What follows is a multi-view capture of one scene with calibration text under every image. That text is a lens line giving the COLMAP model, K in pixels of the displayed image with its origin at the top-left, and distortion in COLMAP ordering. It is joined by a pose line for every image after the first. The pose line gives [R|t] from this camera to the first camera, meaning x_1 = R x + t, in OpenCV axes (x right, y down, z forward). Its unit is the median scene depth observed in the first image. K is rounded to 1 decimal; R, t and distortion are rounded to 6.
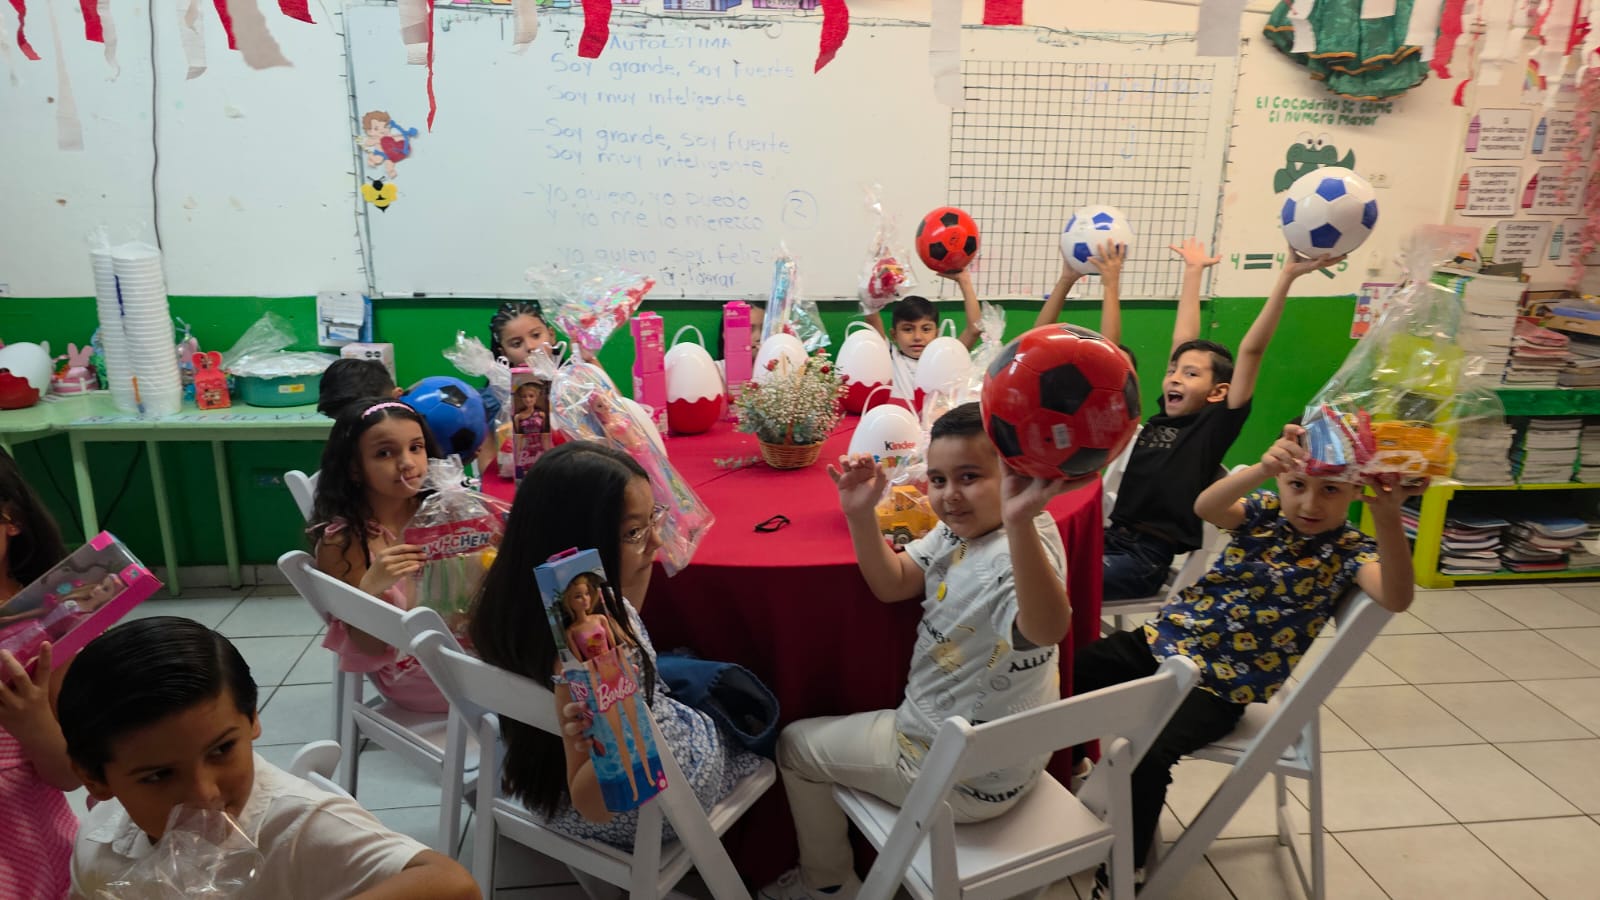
lens RADIAL K [[1092.2, 0, 803.4], [0, 1092.2, 447.9], [0, 0, 1]] dist [0.052309, -0.045523]
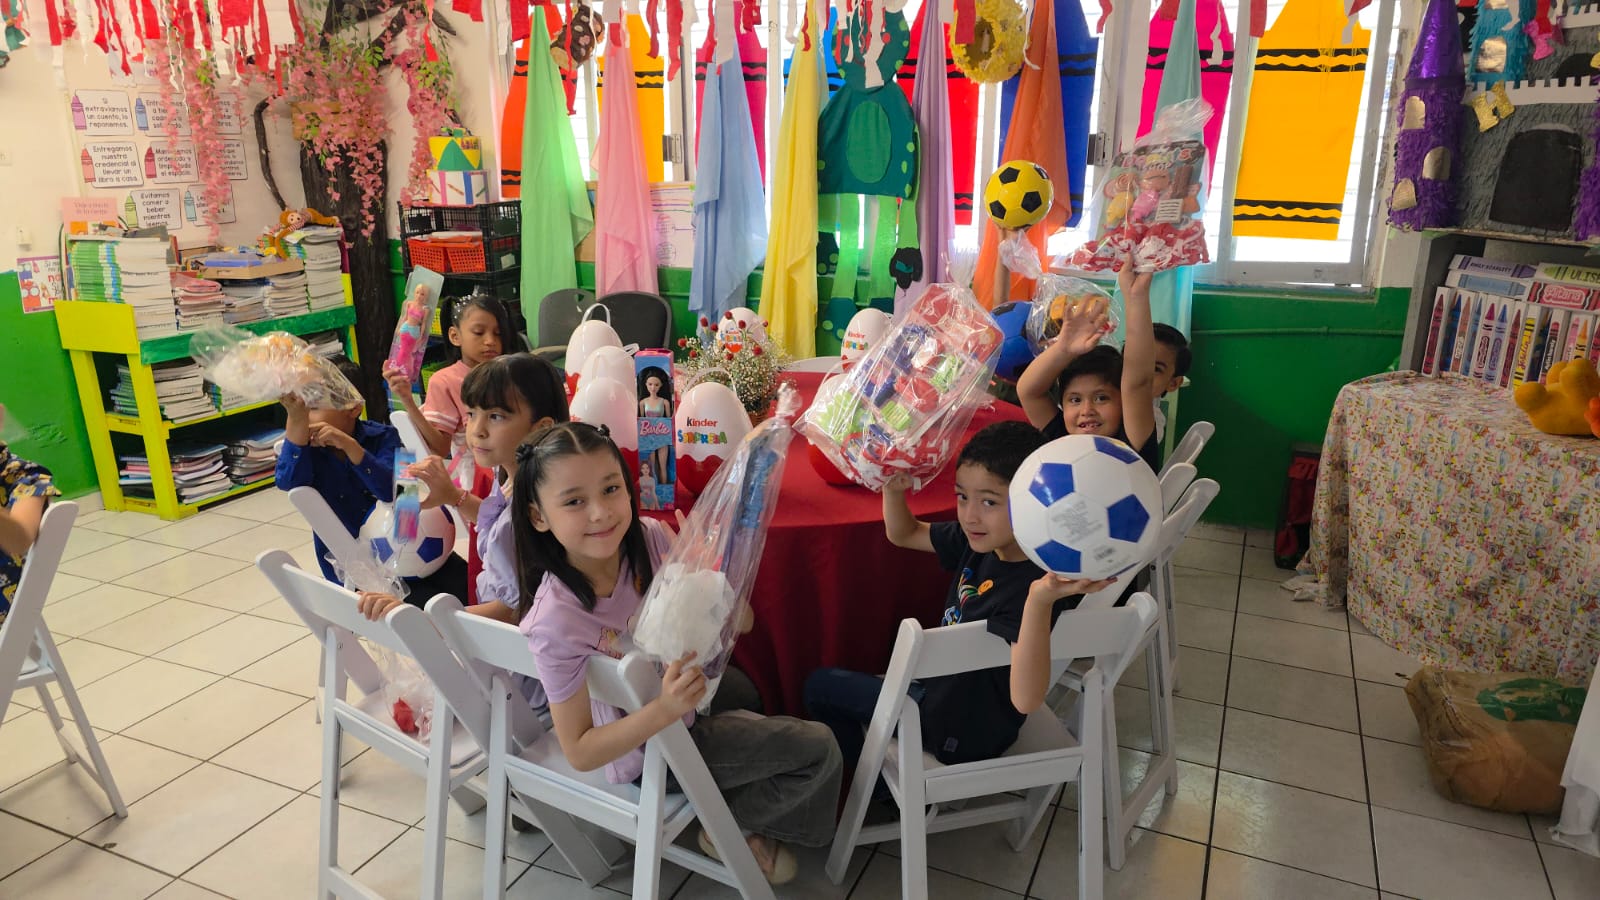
lens RADIAL K [[1092.2, 0, 802.4], [0, 1092.2, 437.6], [0, 0, 1]] dist [0.052309, -0.045523]
pose [[0.506864, -0.253114, 0.824028, -0.013328], [0.247787, 0.958357, 0.141960, 0.044136], [-0.825645, 0.132229, 0.548475, -0.142849]]
